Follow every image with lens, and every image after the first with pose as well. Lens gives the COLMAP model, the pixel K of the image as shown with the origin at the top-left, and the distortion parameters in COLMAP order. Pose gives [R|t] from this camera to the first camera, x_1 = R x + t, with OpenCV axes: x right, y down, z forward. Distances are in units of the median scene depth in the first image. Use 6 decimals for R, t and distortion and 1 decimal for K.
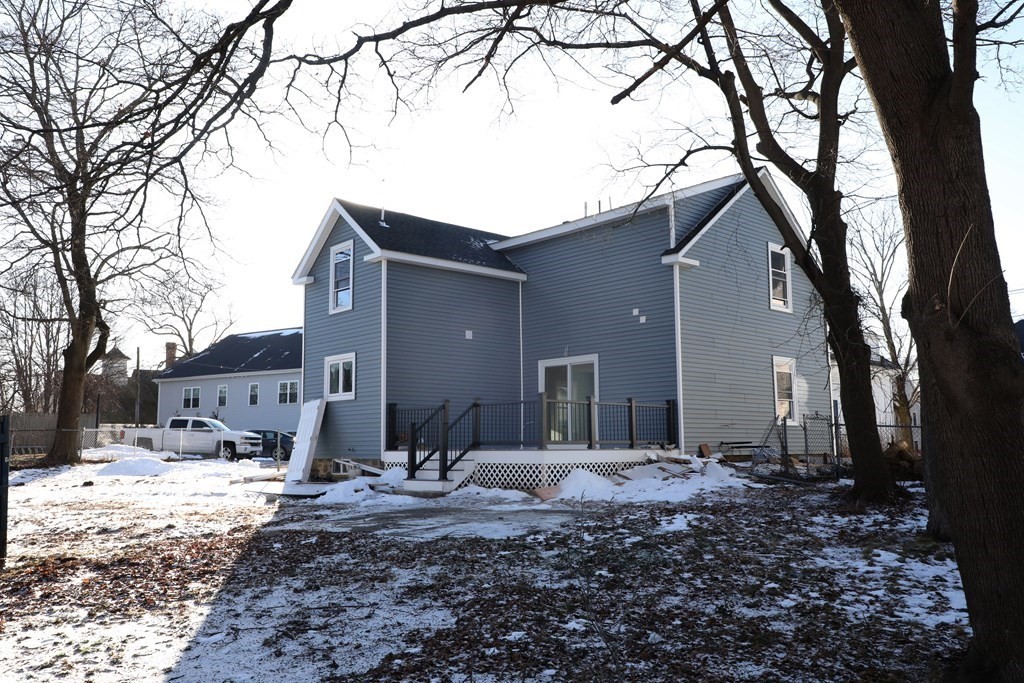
lens RADIAL K [[840.4, 0, 512.0], [0, 840.4, 341.5], [0, 0, 1]] dist [-0.001714, -0.000460]
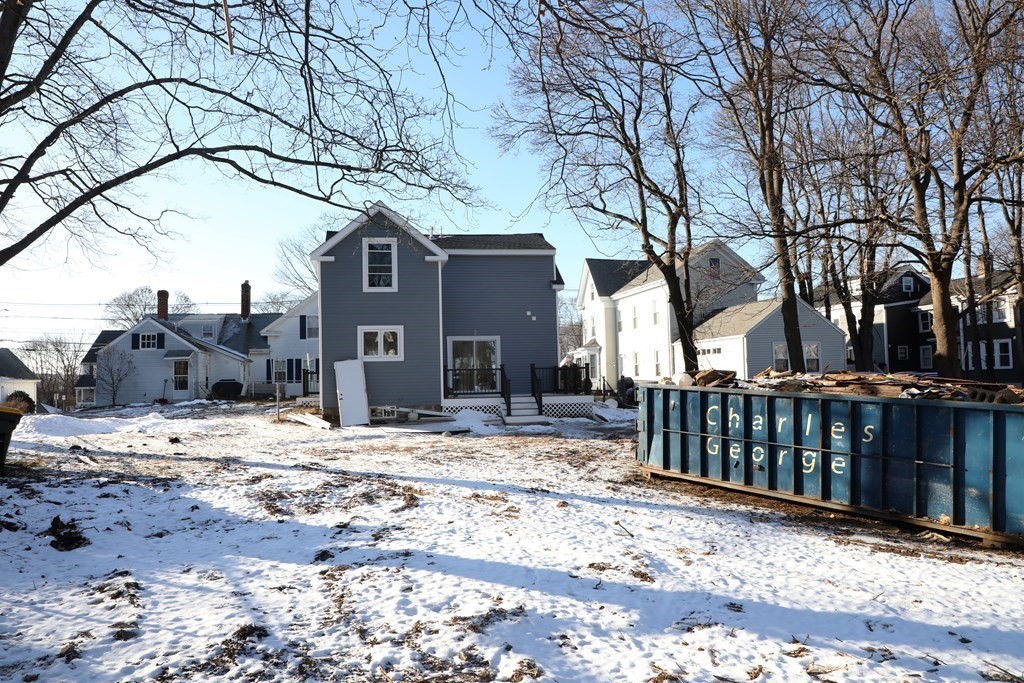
lens RADIAL K [[693.3, 0, 512.0], [0, 693.3, 341.5], [0, 0, 1]] dist [-0.040006, 0.002566]
pose [[0.525172, 0.044174, 0.849849, -1.024465], [-0.092152, 0.995731, 0.005190, 0.016802], [-0.845992, -0.081041, 0.527001, 0.279010]]
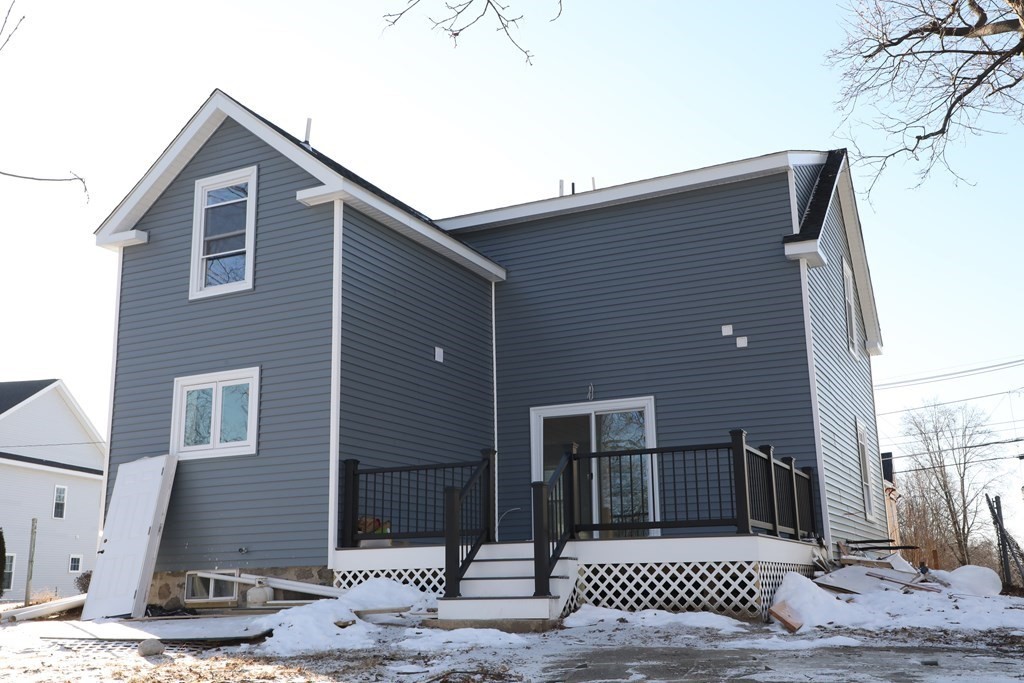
lens RADIAL K [[1015.5, 0, 512.0], [0, 1015.5, 341.5], [0, 0, 1]] dist [0.073173, 0.006686]
pose [[0.931132, 0.076969, 0.356466, -0.270993], [-0.037169, 0.992413, -0.117195, 0.067753], [-0.362782, 0.095875, 0.926929, 0.334107]]
